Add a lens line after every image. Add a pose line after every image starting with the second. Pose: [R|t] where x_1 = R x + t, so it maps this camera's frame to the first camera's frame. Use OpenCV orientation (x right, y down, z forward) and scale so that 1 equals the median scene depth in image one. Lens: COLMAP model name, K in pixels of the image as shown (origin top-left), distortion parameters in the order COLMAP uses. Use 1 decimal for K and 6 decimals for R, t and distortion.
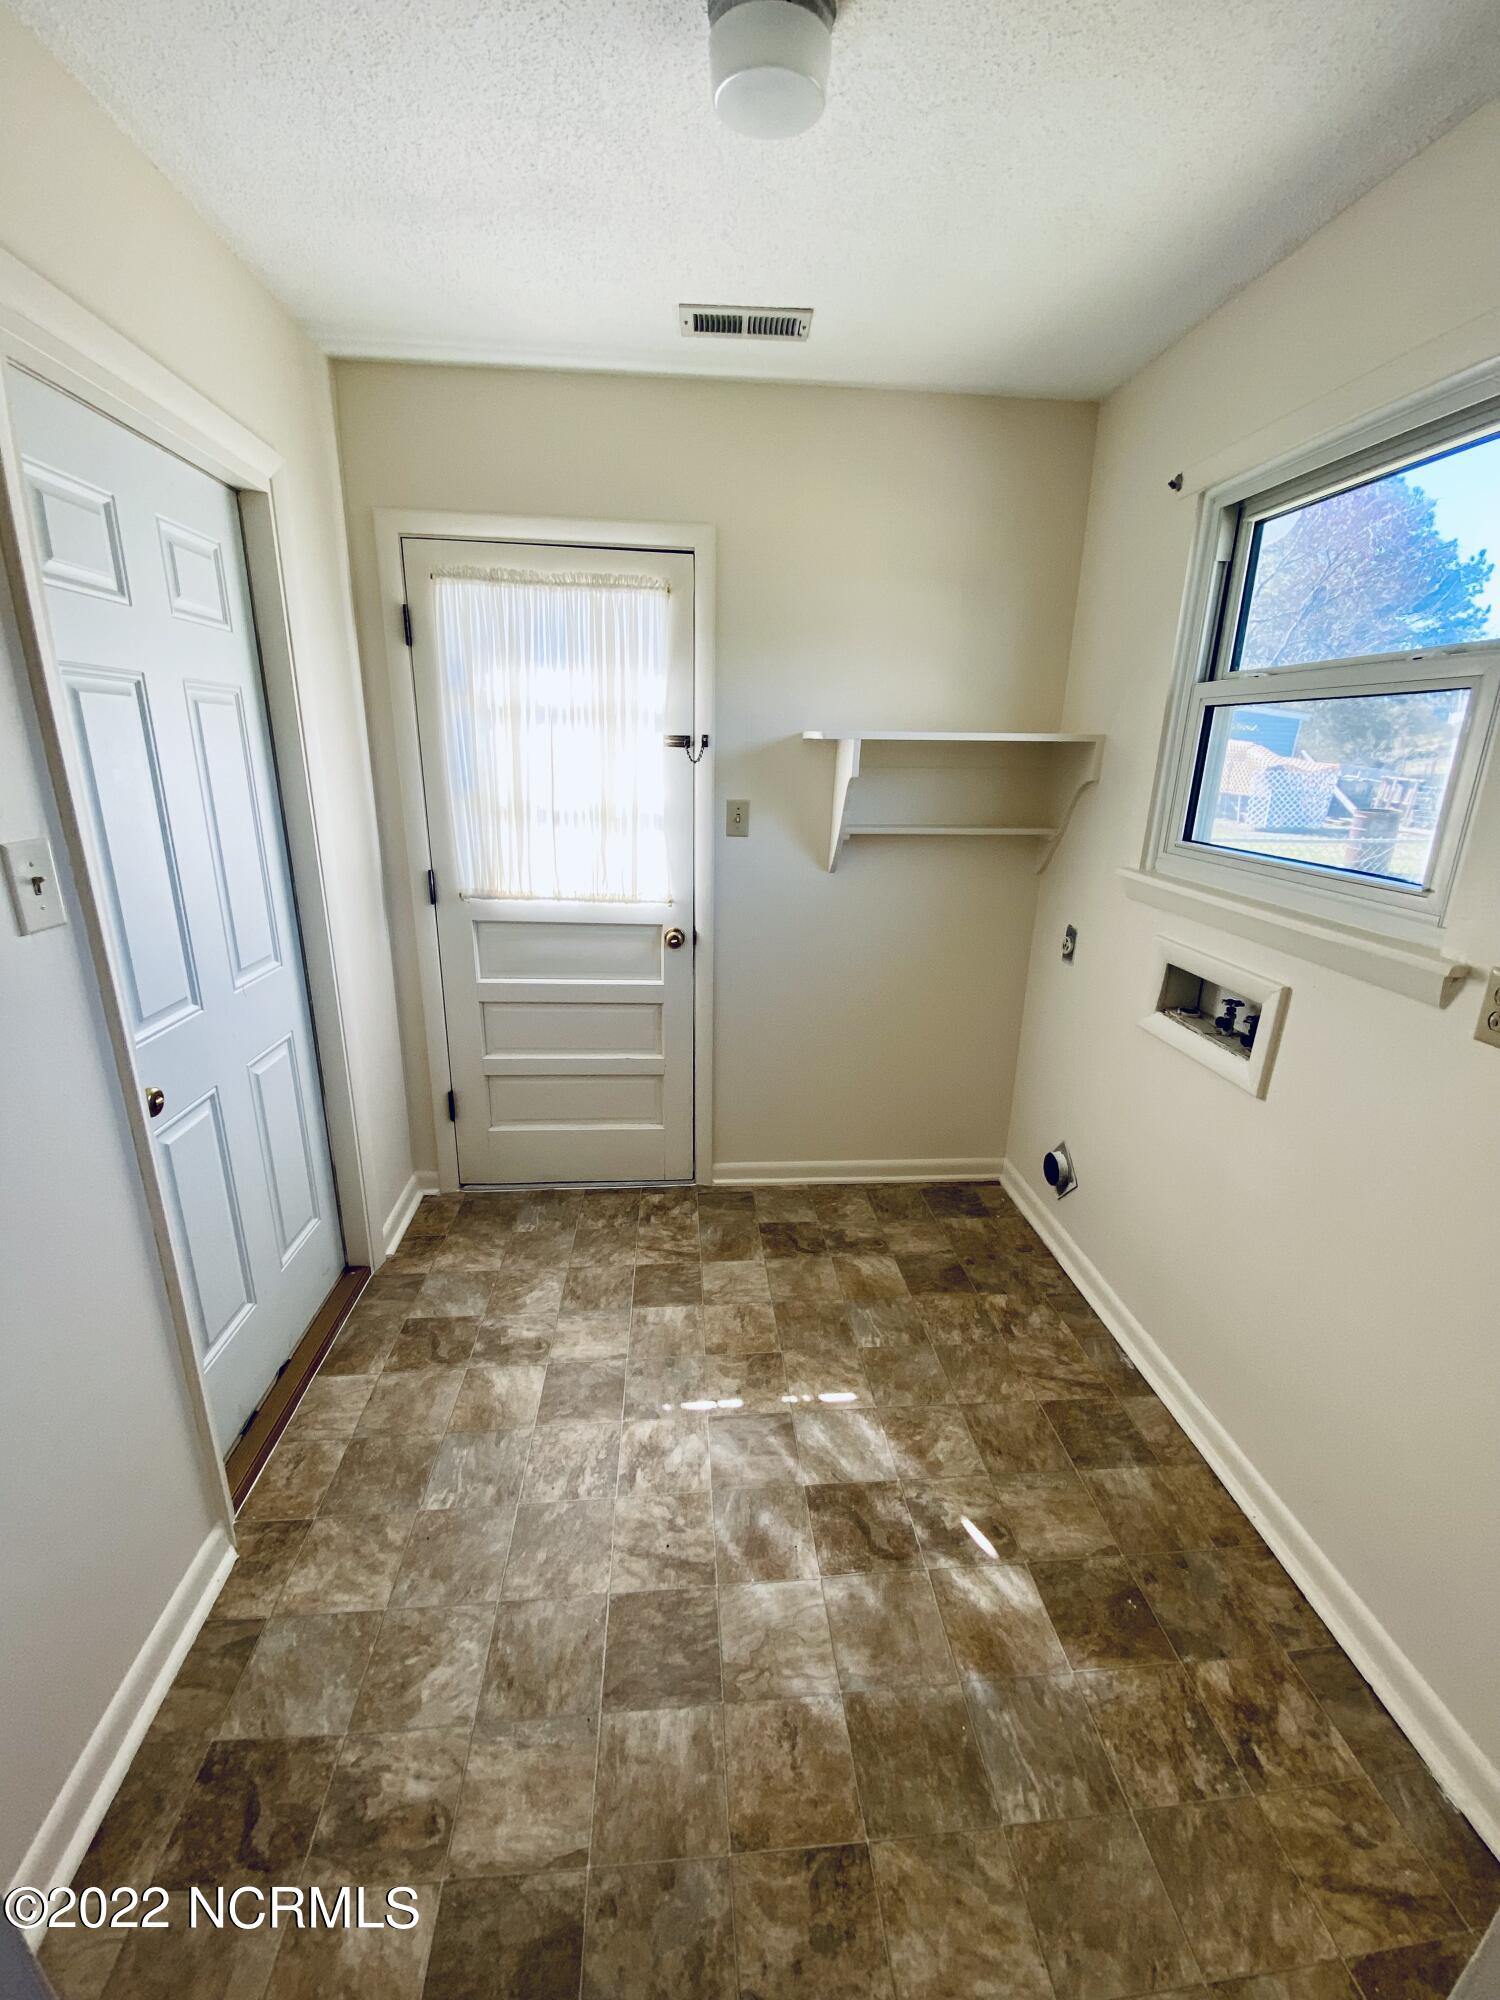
lens RADIAL K [[817.4, 0, 747.0], [0, 817.4, 994.7], [0, 0, 1]] dist [-0.011418, -0.009299]
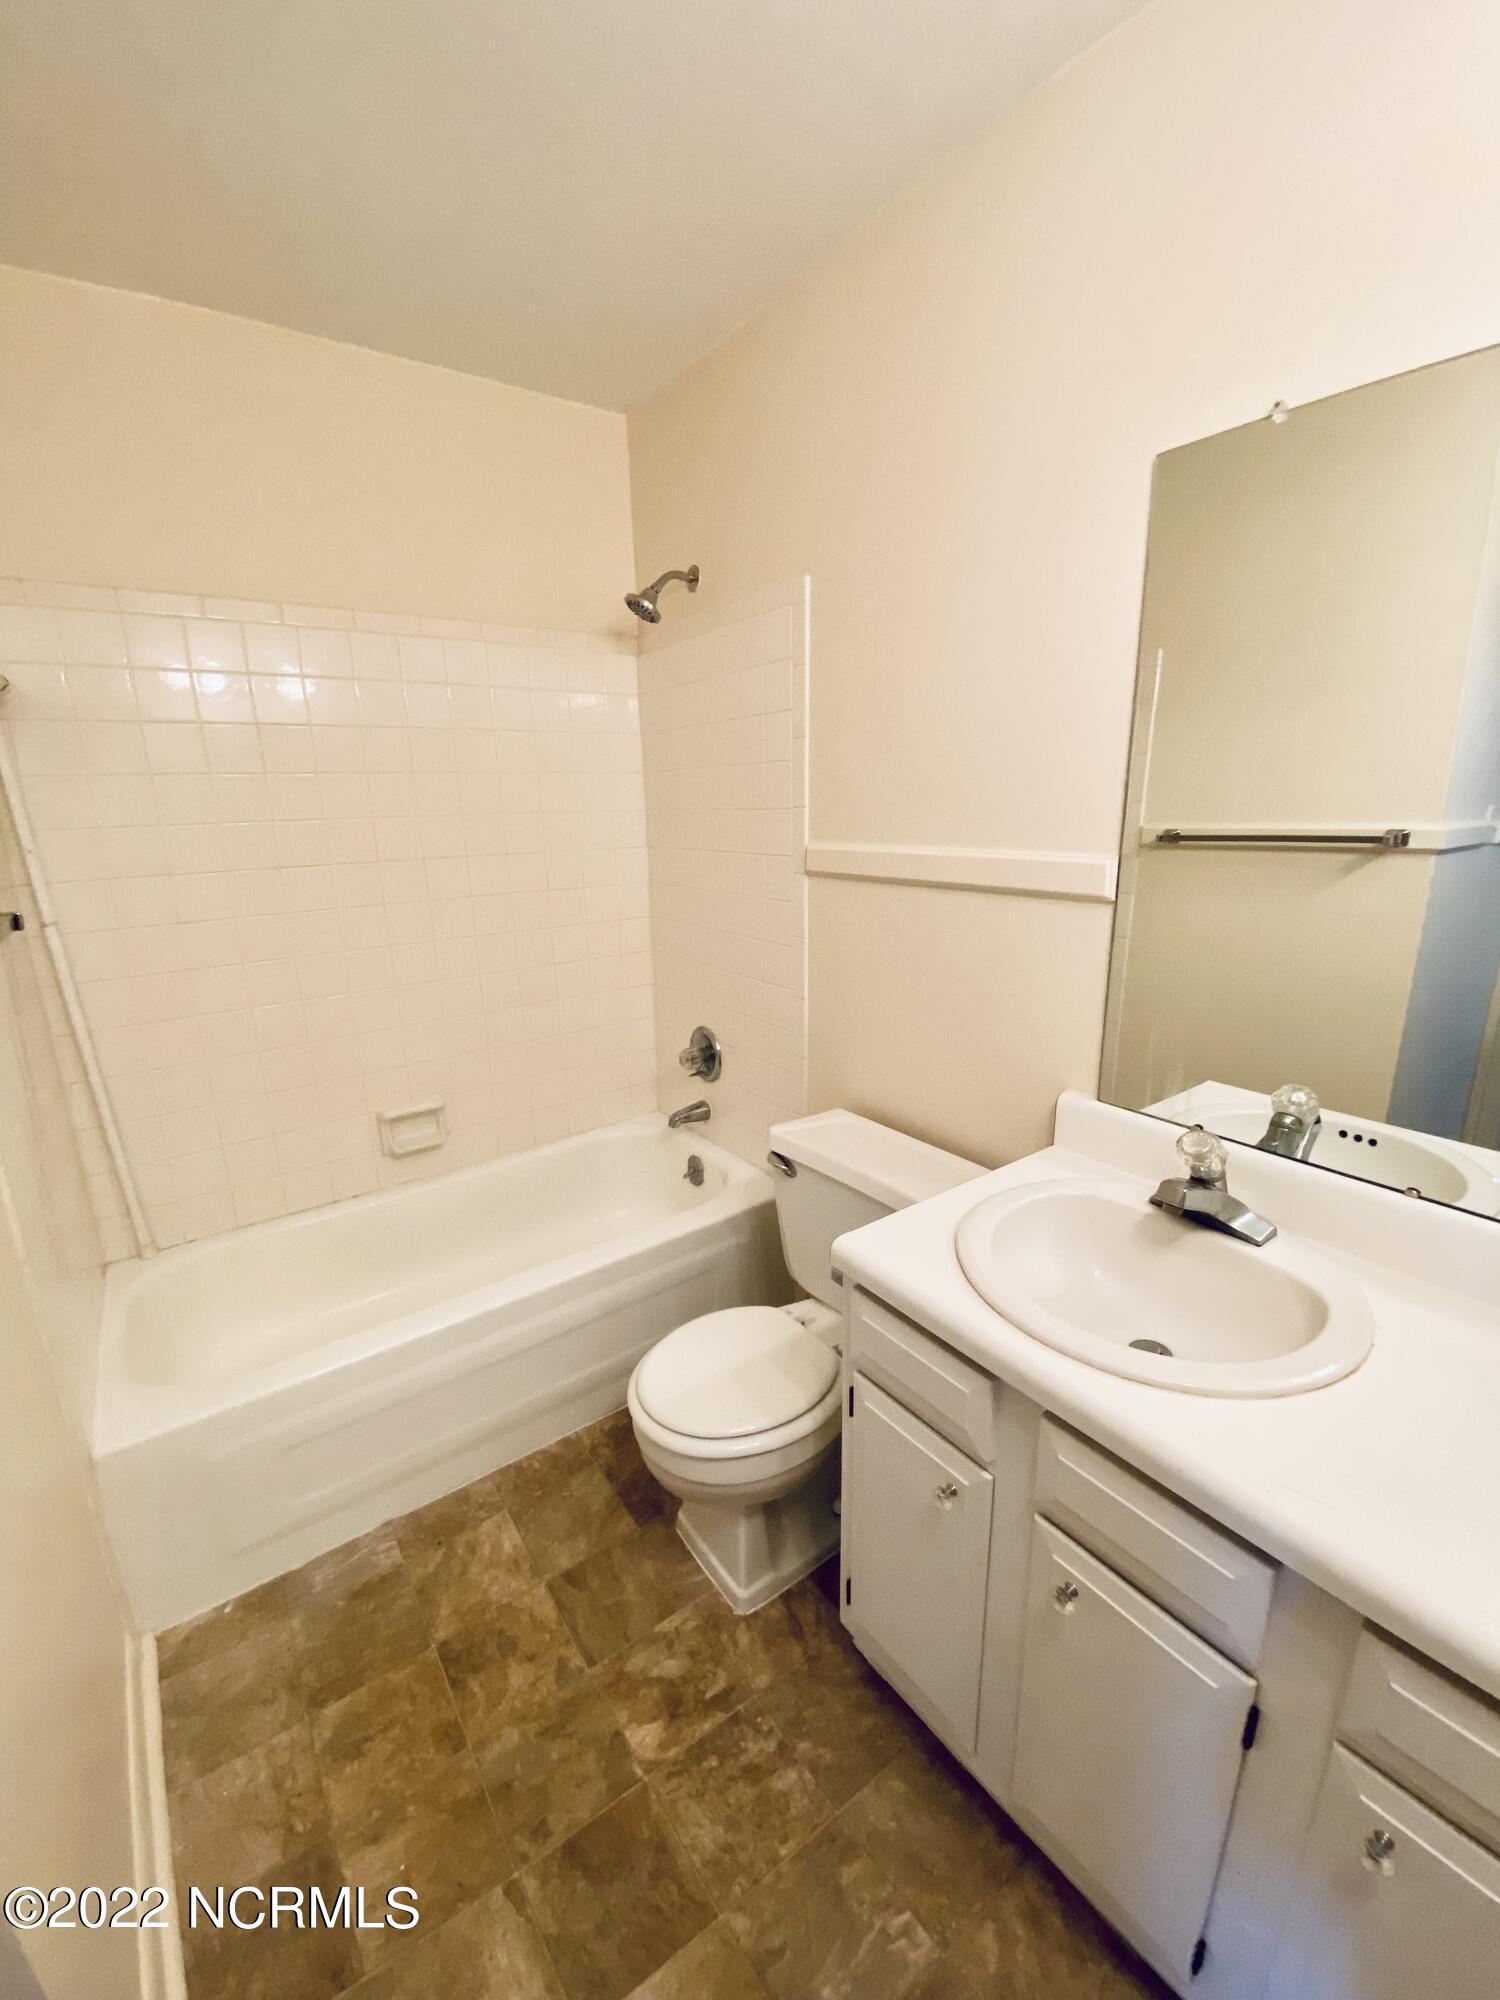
lens RADIAL K [[817.4, 0, 747.0], [0, 817.4, 998.7], [0, 0, 1]] dist [-0.011418, -0.009299]
pose [[-0.517079, -0.214514, 0.828621, -0.037433], [0.259753, 0.883104, 0.390710, -0.205769], [-0.815572, 0.417265, -0.400914, 0.963614]]
